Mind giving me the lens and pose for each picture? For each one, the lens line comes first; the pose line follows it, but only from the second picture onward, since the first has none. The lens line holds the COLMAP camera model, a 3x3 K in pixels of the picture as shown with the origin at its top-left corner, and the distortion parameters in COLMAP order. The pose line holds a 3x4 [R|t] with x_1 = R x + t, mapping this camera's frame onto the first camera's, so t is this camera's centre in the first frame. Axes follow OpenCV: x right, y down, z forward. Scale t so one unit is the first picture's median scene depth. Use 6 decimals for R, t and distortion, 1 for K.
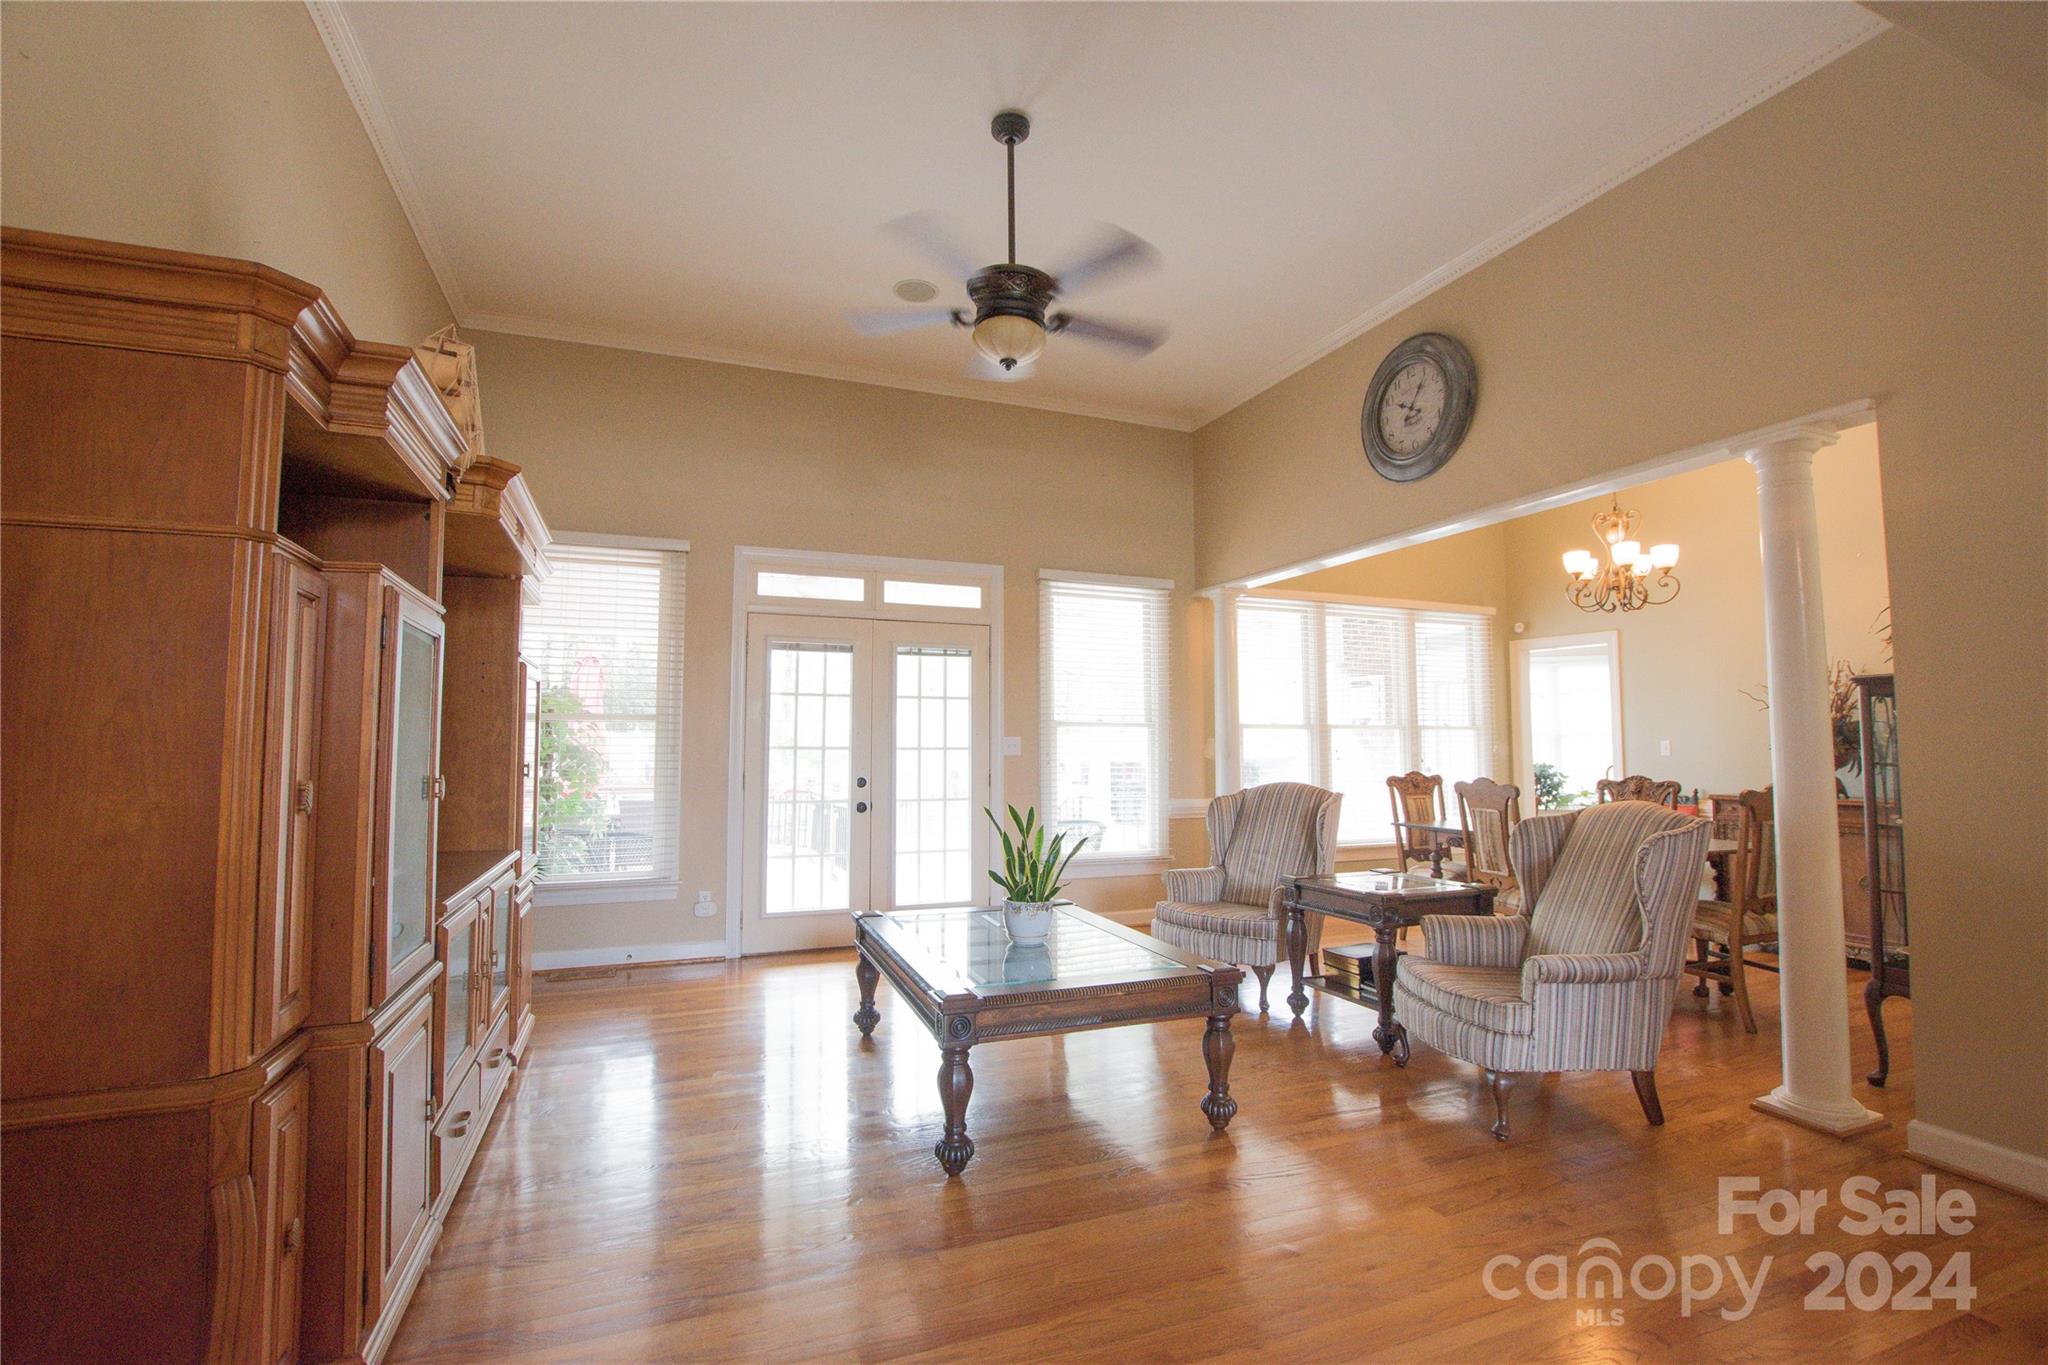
lens RADIAL K [[907.3, 0, 1020.9], [0, 907.3, 695.1], [0, 0, 1]] dist [-0.023163, -0.000149]
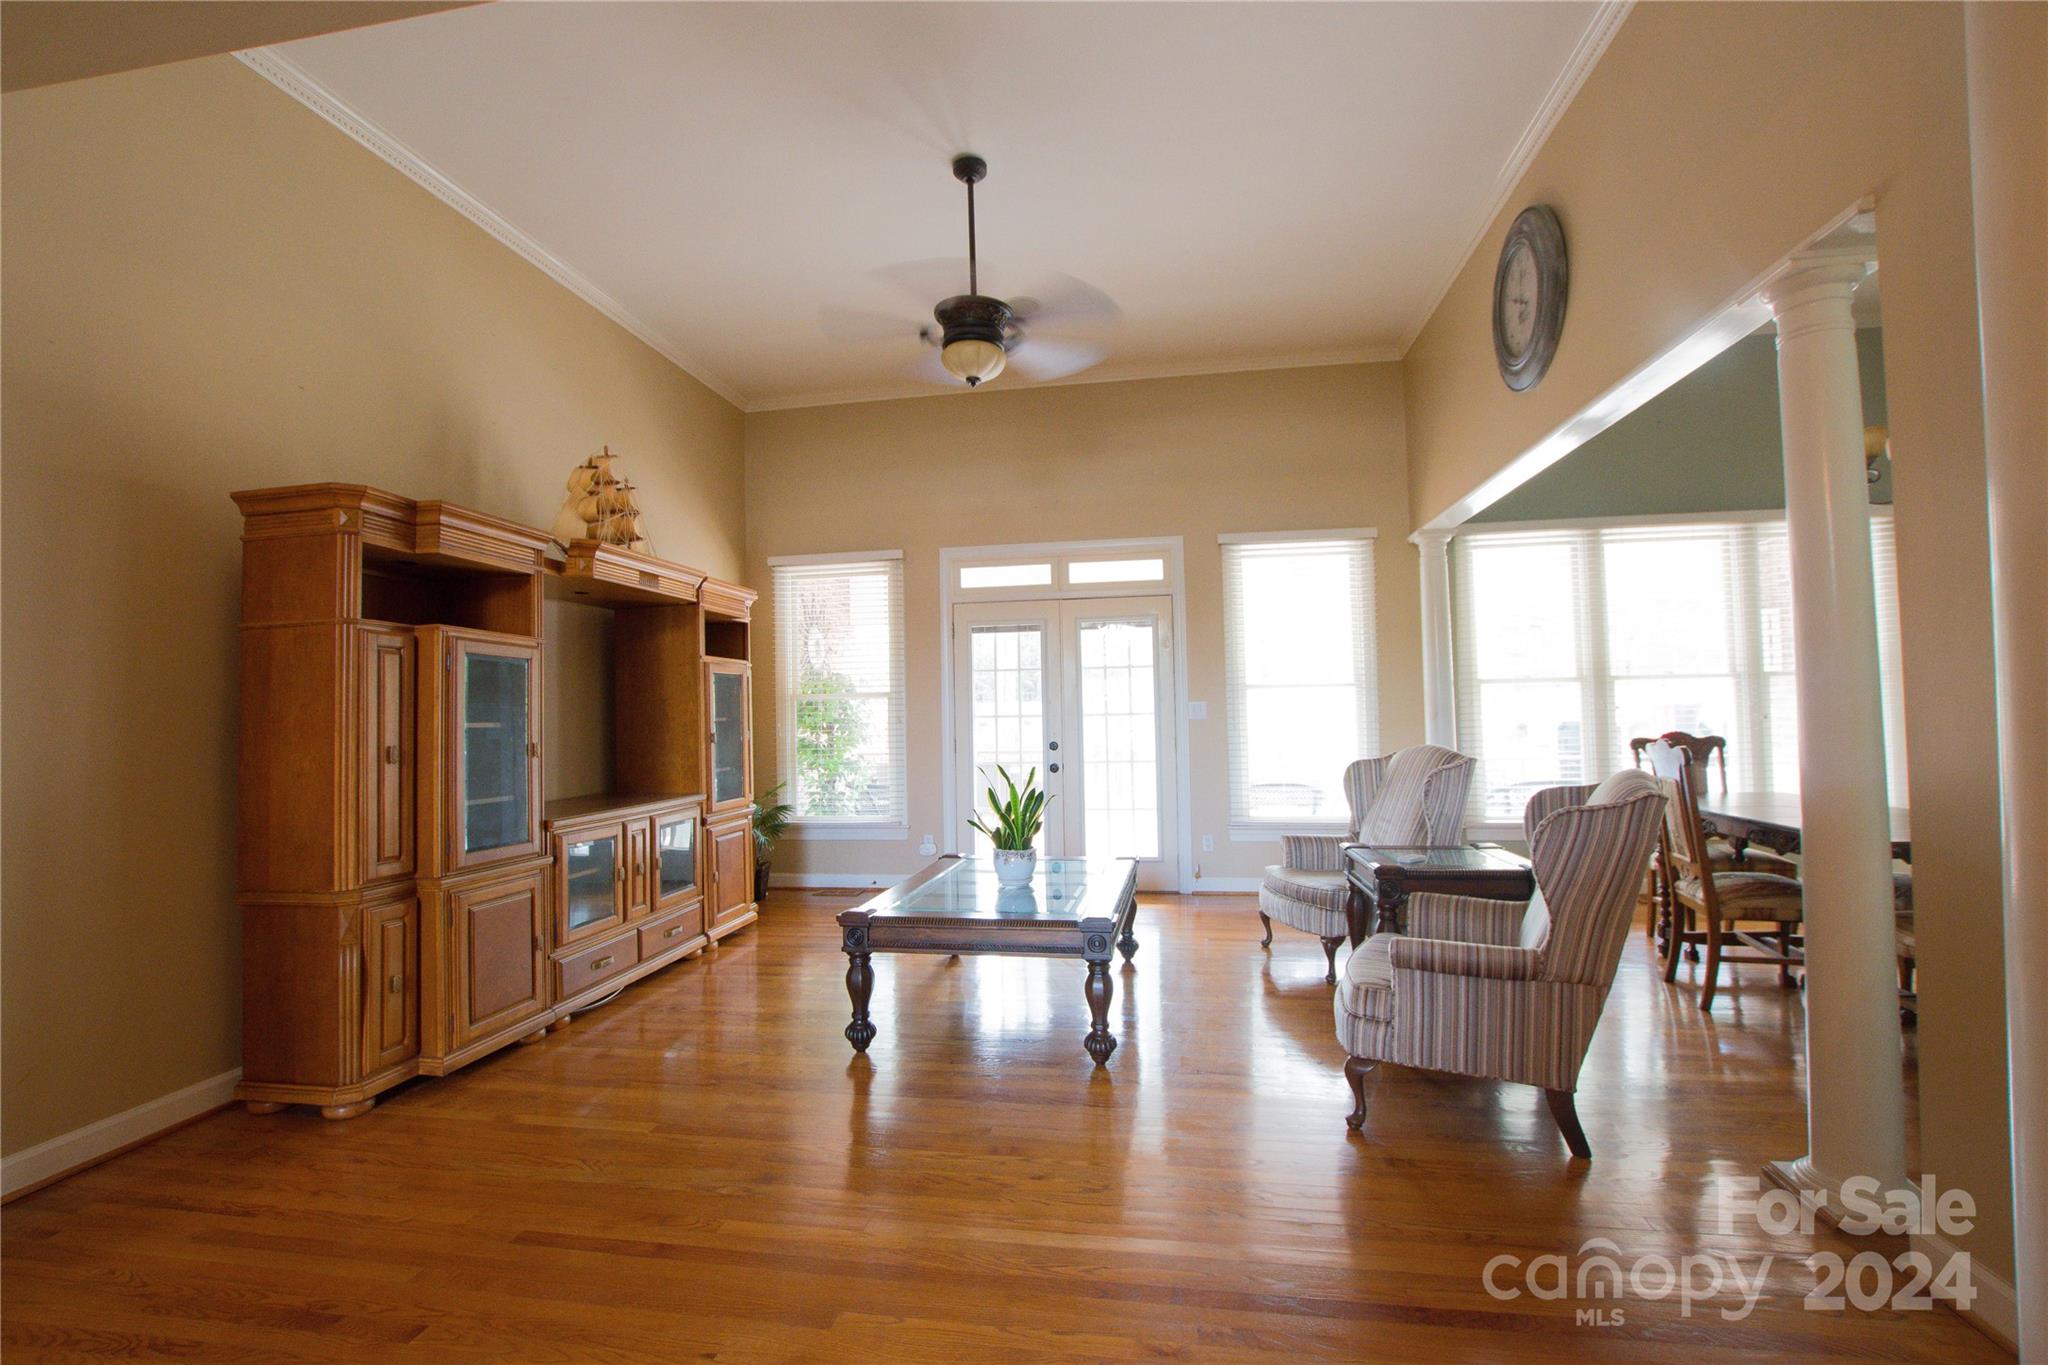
lens RADIAL K [[907.3, 0, 1016.6], [0, 907.3, 691.4], [0, 0, 1]] dist [-0.023163, -0.000149]
pose [[0.853195, -0.032613, -0.520572, 0.377844], [0.051394, 0.998443, 0.021682, 0.002074], [0.519055, -0.045254, 0.853542, 0.020981]]
